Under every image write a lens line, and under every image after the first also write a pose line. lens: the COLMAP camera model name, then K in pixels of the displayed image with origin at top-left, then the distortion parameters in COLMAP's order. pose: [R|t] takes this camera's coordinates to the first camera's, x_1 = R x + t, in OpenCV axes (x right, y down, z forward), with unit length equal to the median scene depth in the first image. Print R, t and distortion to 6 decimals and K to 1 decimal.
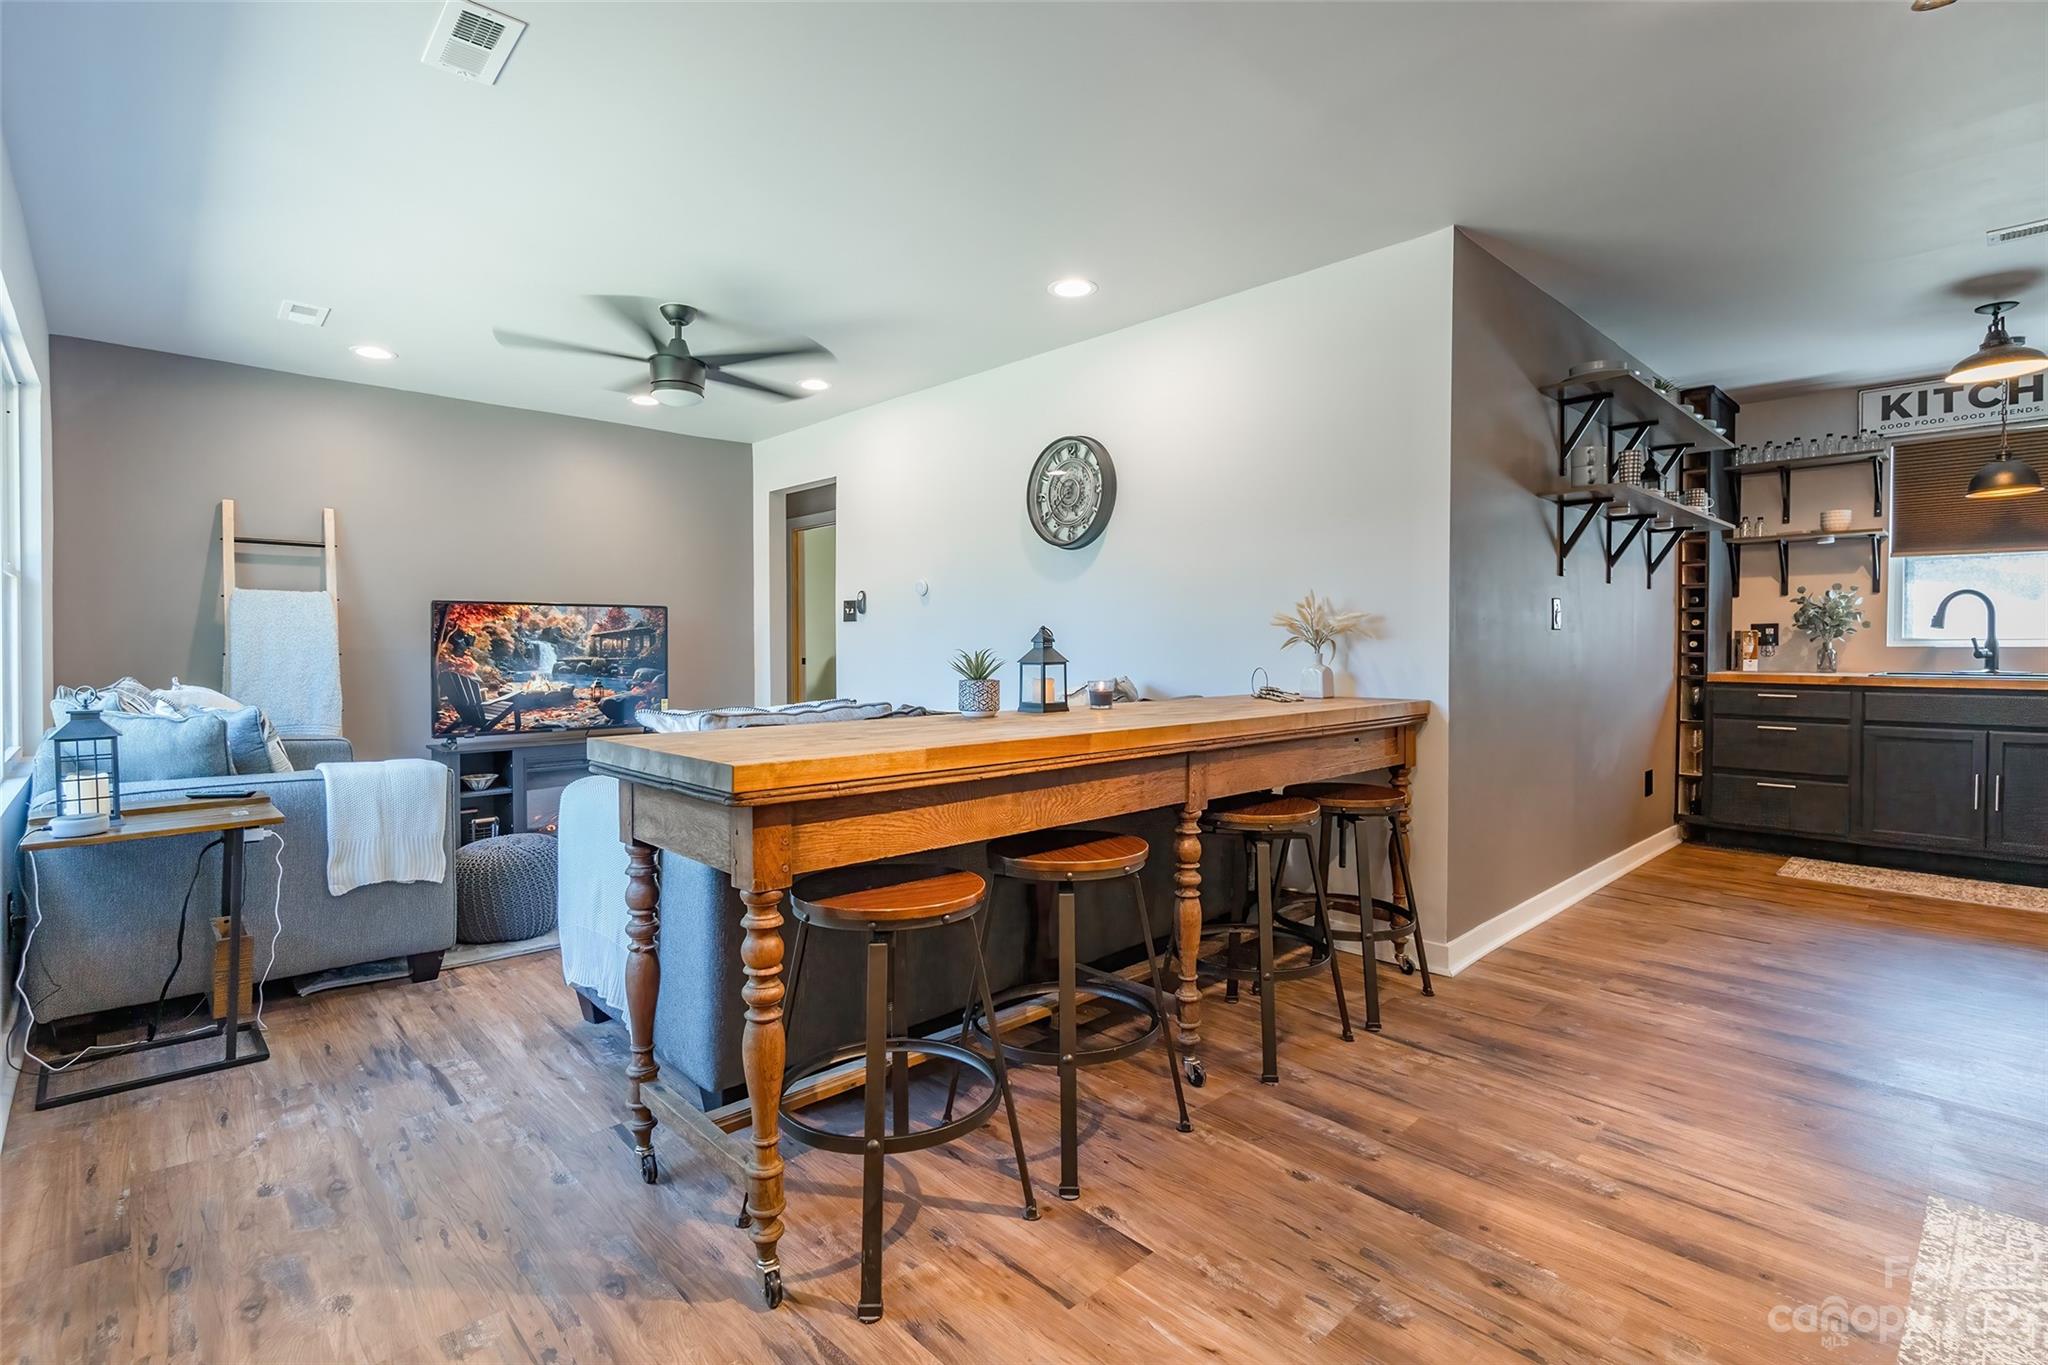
lens RADIAL K [[959.8, 0, 1045.2], [0, 959.8, 664.7], [0, 0, 1]] dist [-0.006285, -0.001050]
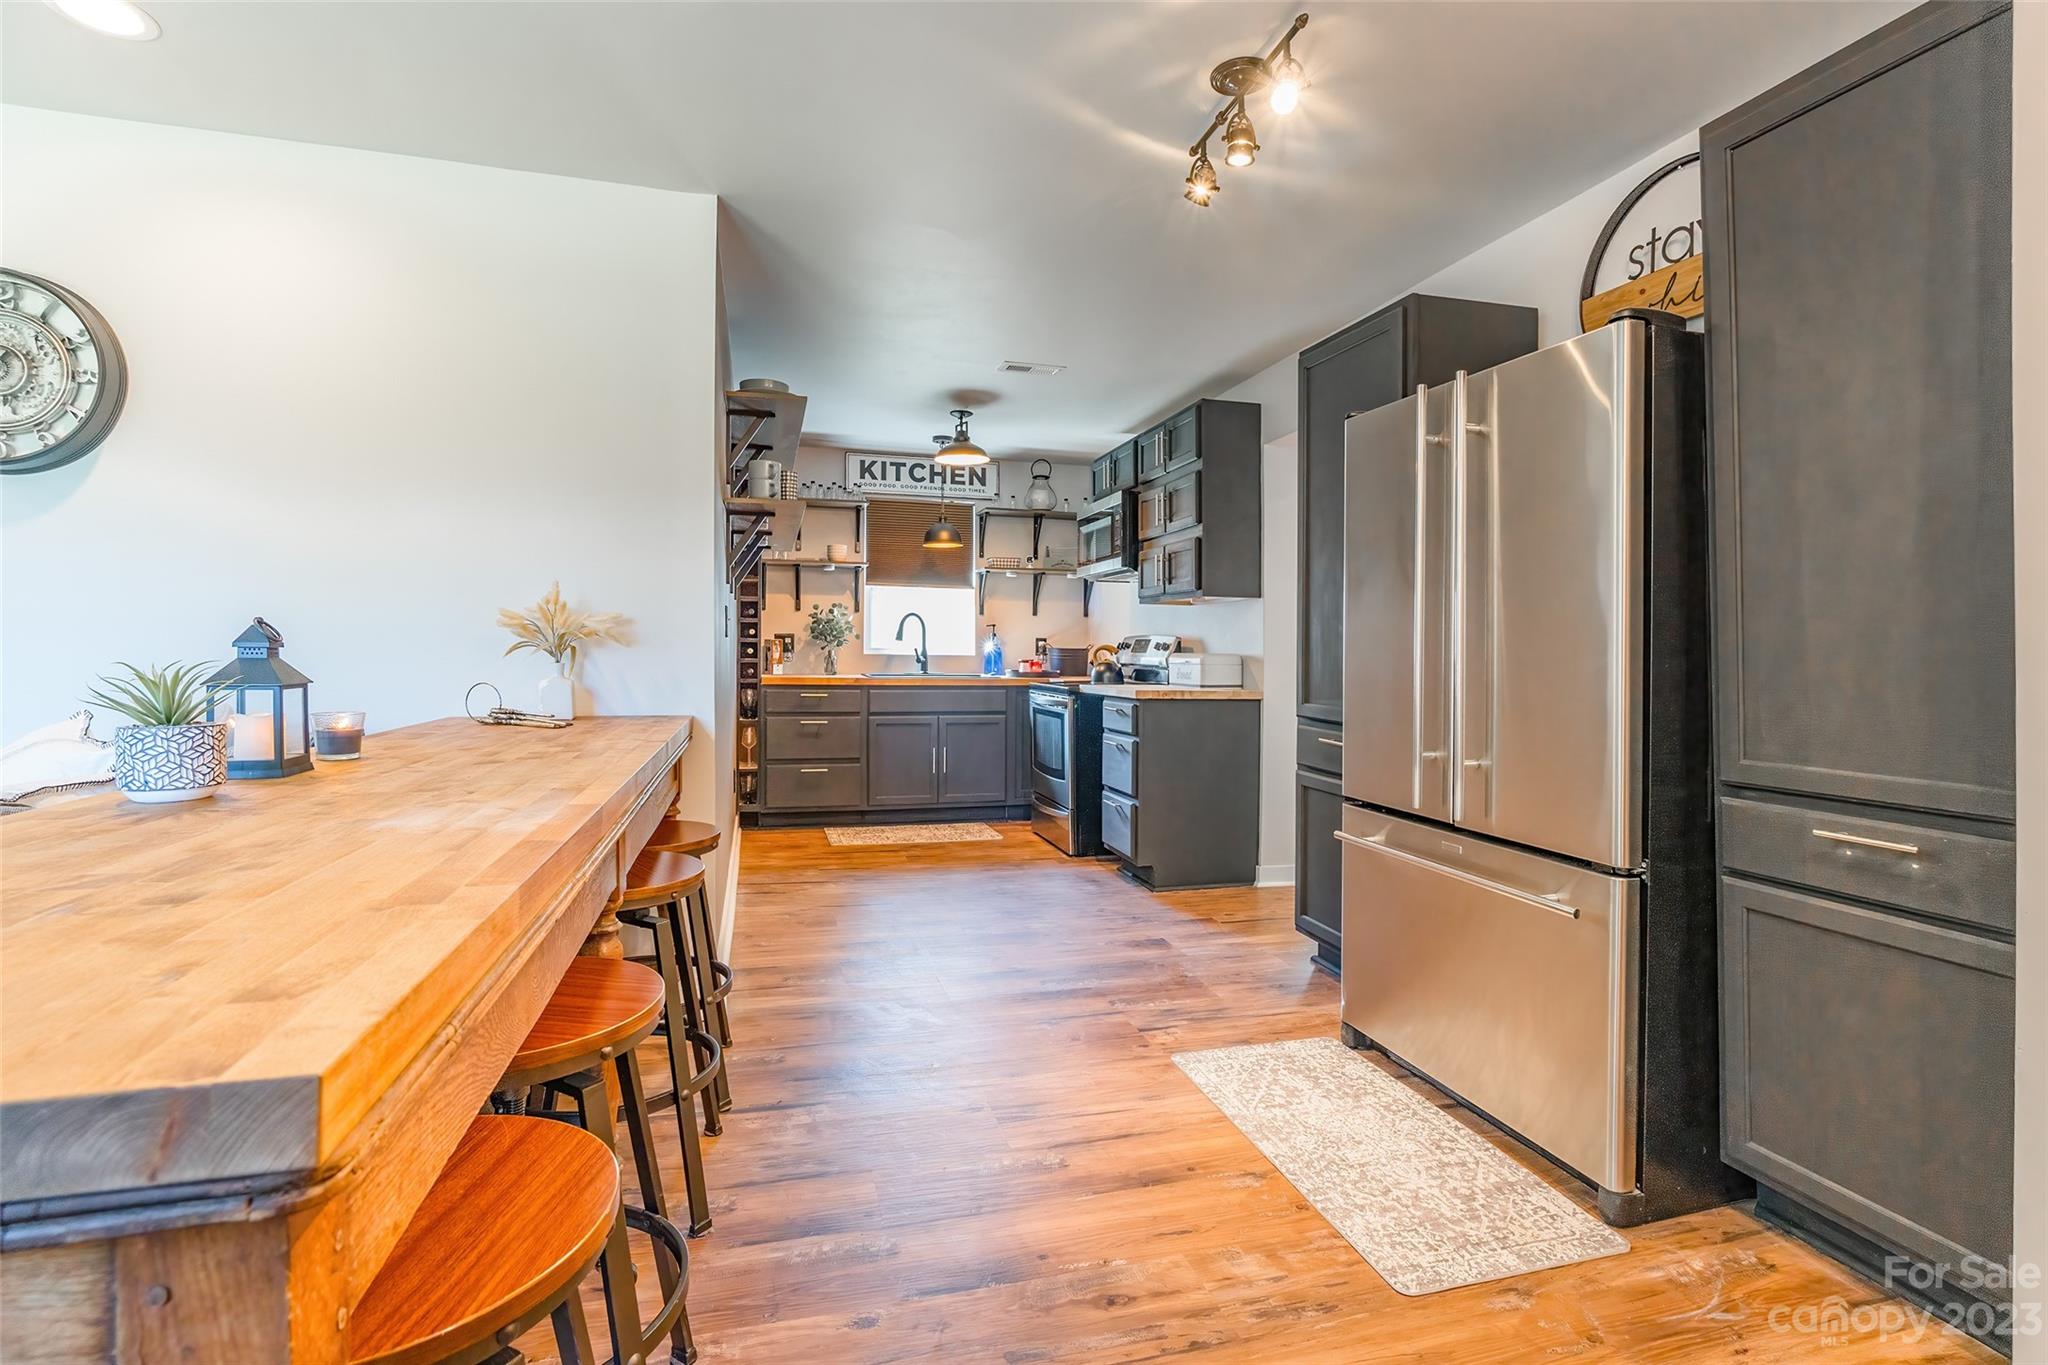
lens RADIAL K [[948.5, 0, 1023.9], [0, 948.5, 660.6], [0, 0, 1]] dist [-0.003505, -0.001070]
pose [[0.479753, -0.001573, 0.877402, -0.151634], [0.006215, 0.999979, -0.001606, -0.007201], [-0.877381, 0.006223, 0.479753, 0.208438]]
